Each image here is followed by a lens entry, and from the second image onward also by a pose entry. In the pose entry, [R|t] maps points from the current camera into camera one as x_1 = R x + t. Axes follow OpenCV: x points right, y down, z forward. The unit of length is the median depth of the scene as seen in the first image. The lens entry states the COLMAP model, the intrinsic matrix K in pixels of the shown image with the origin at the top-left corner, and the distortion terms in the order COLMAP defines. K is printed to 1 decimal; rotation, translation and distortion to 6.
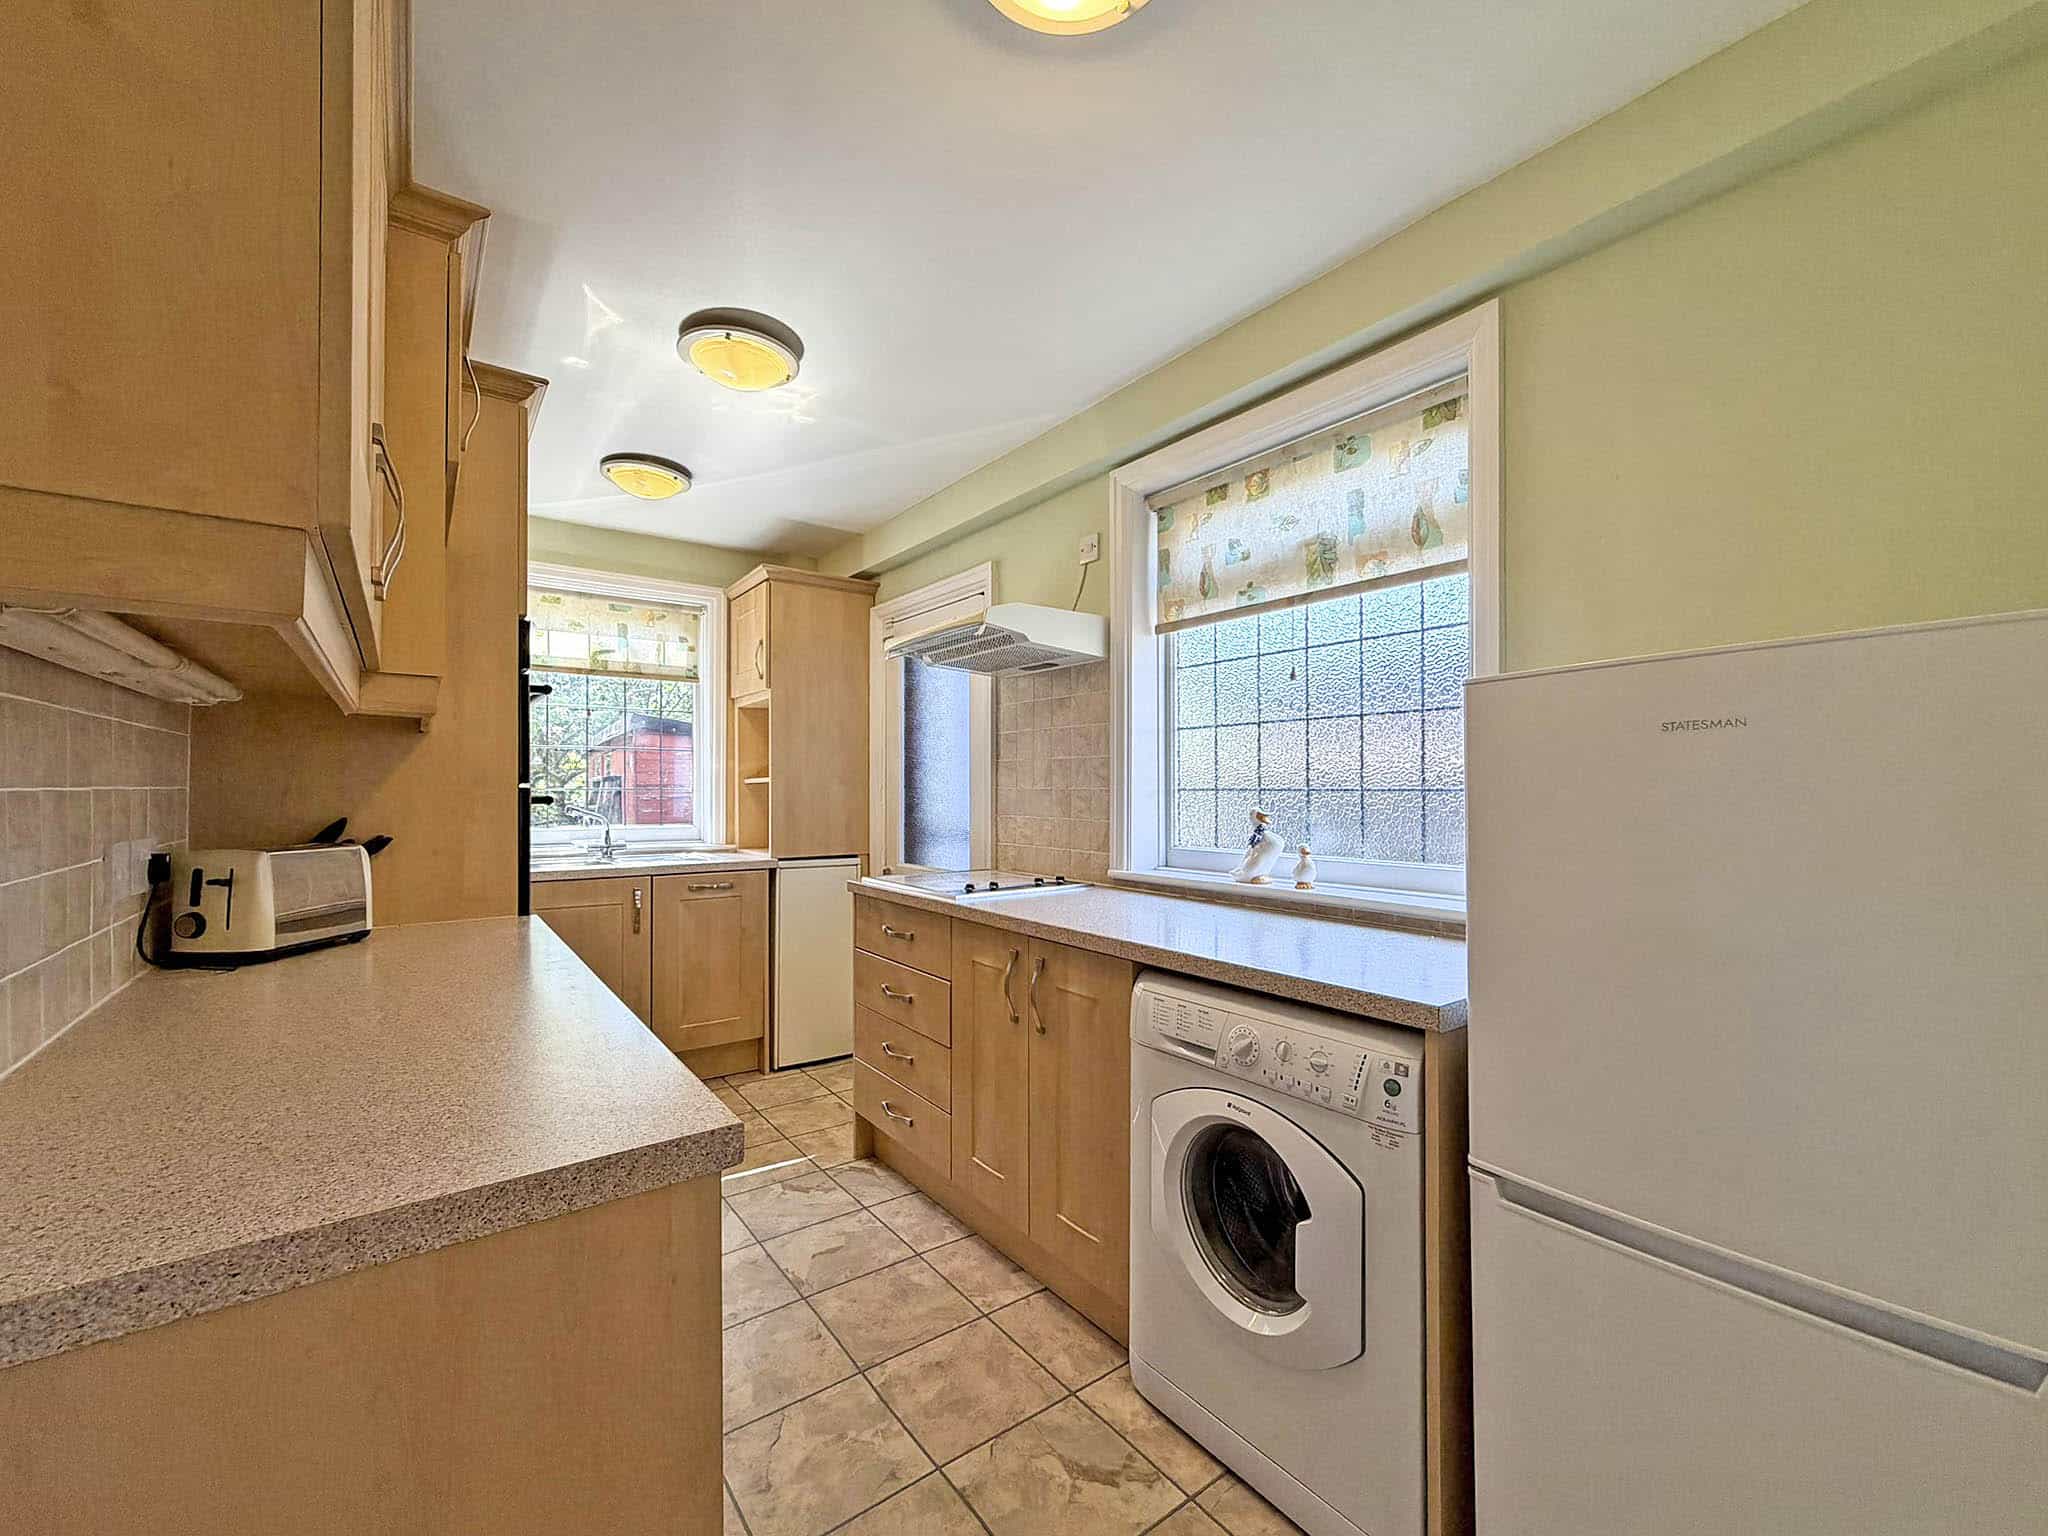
lens RADIAL K [[826.4, 0, 1024.0], [0, 826.4, 768.0], [0, 0, 1]] dist [-0.000159, 0.000025]
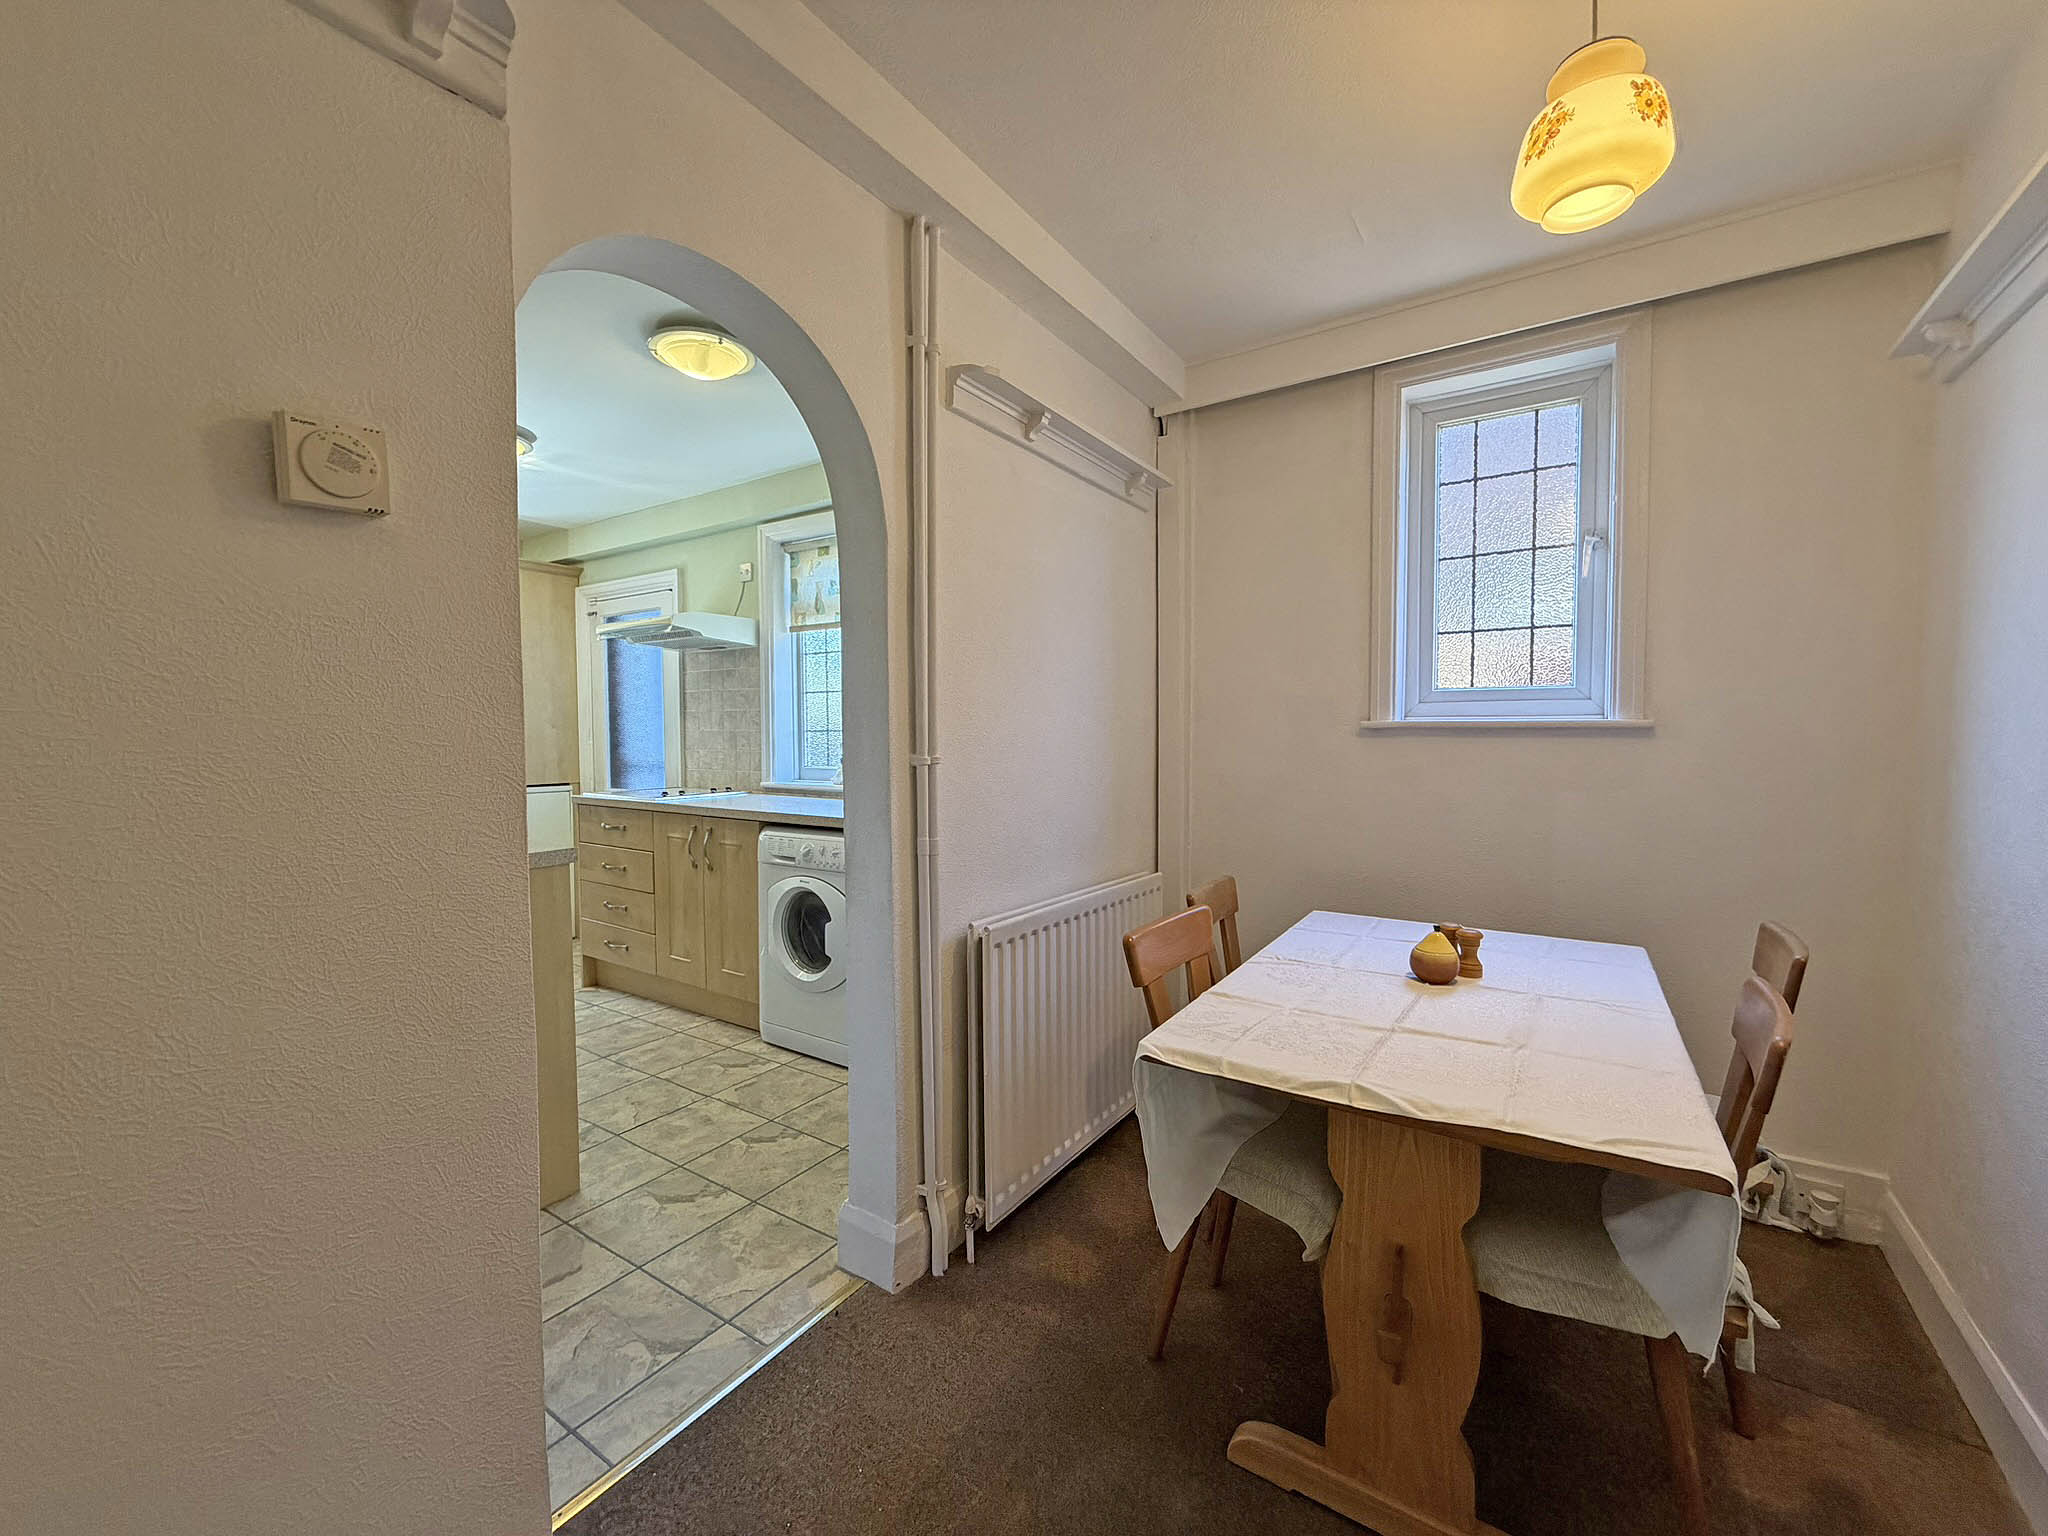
lens RADIAL K [[830.8, 0, 1024.0], [0, 830.8, 768.0], [0, 0, 1]] dist [0.001067, 0.000053]
pose [[0.942498, -0.015594, 0.333848, 0.048795], [-0.006826, 0.997804, 0.065877, -0.011816], [-0.334142, -0.064368, 0.940322, -0.674796]]
